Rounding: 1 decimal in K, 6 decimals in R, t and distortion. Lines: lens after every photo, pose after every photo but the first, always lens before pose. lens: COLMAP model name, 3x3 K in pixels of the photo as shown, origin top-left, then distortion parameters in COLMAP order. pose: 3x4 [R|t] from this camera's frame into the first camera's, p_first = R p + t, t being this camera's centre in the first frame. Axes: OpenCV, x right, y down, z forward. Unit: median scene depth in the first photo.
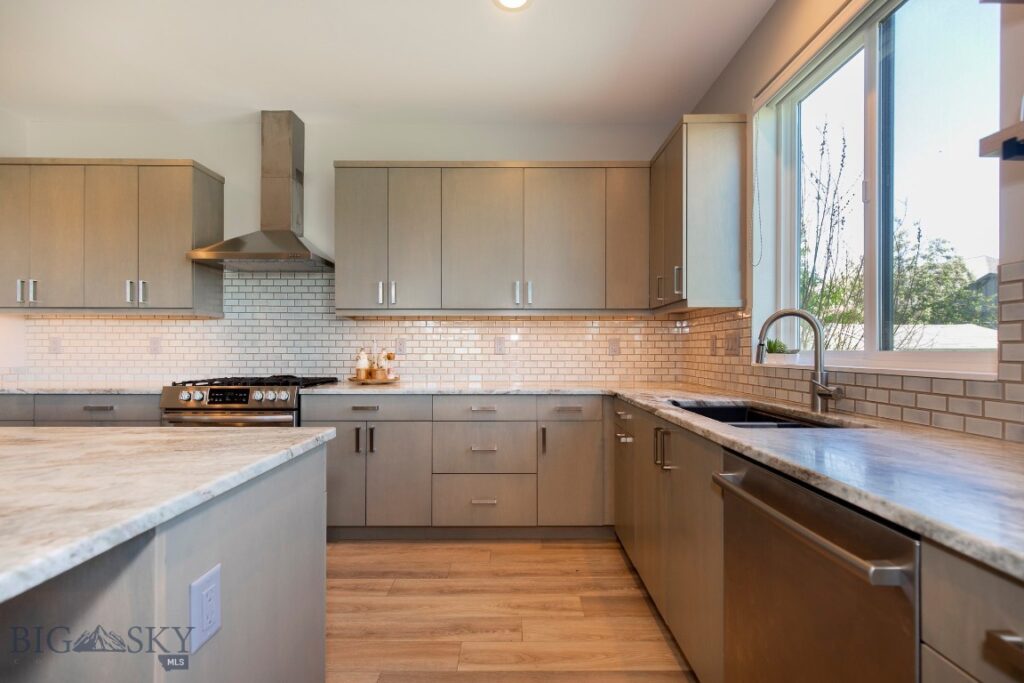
lens RADIAL K [[462.4, 0, 511.4], [0, 462.4, 347.4], [0, 0, 1]] dist [0.008188, -0.000667]
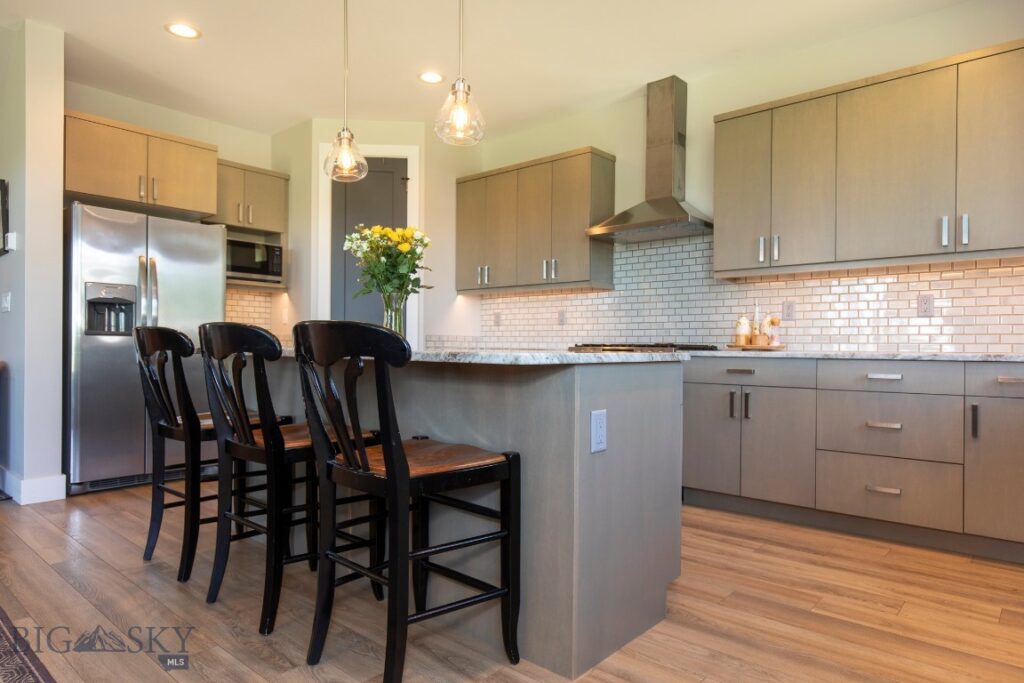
lens RADIAL K [[616.2, 0, 512.2], [0, 616.2, 348.4], [0, 0, 1]] dist [0.001602, -0.001491]
pose [[0.749659, 0.008227, -0.661773, 0.149074], [-0.005799, 0.999966, 0.005863, 0.070357], [0.661799, -0.000558, 0.749681, -0.225045]]
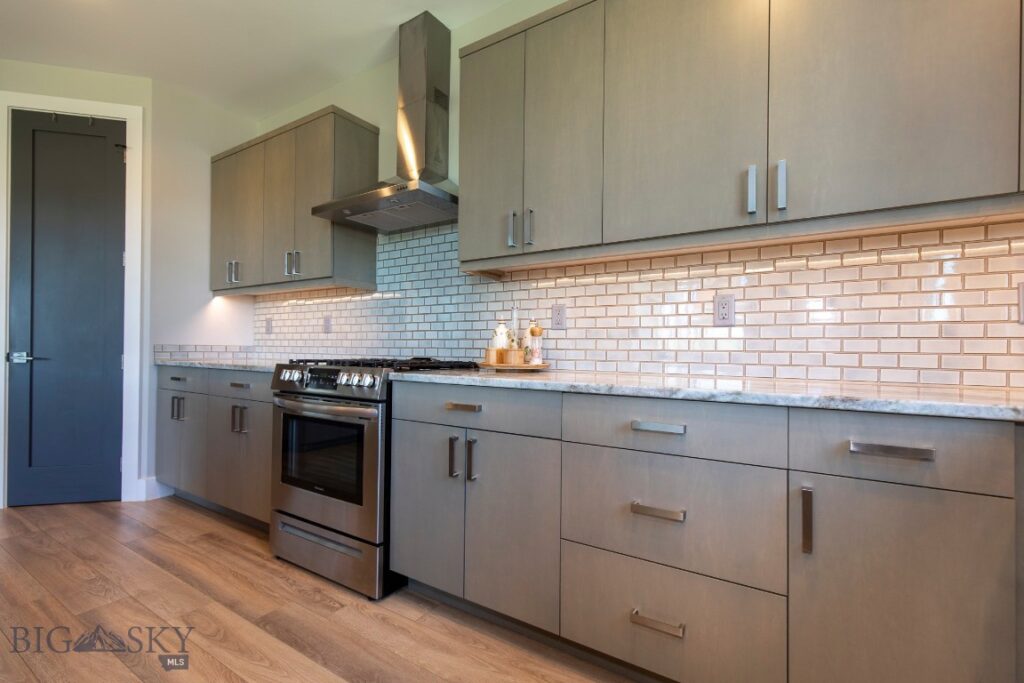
lens RADIAL K [[462.4, 0, 511.4], [0, 462.4, 347.4], [0, 0, 1]] dist [0.008188, -0.000667]
pose [[0.841160, 0.006341, -0.540749, 0.062922], [-0.008360, 0.999964, -0.001278, 0.045886], [0.540721, 0.005596, 0.841183, 0.457676]]
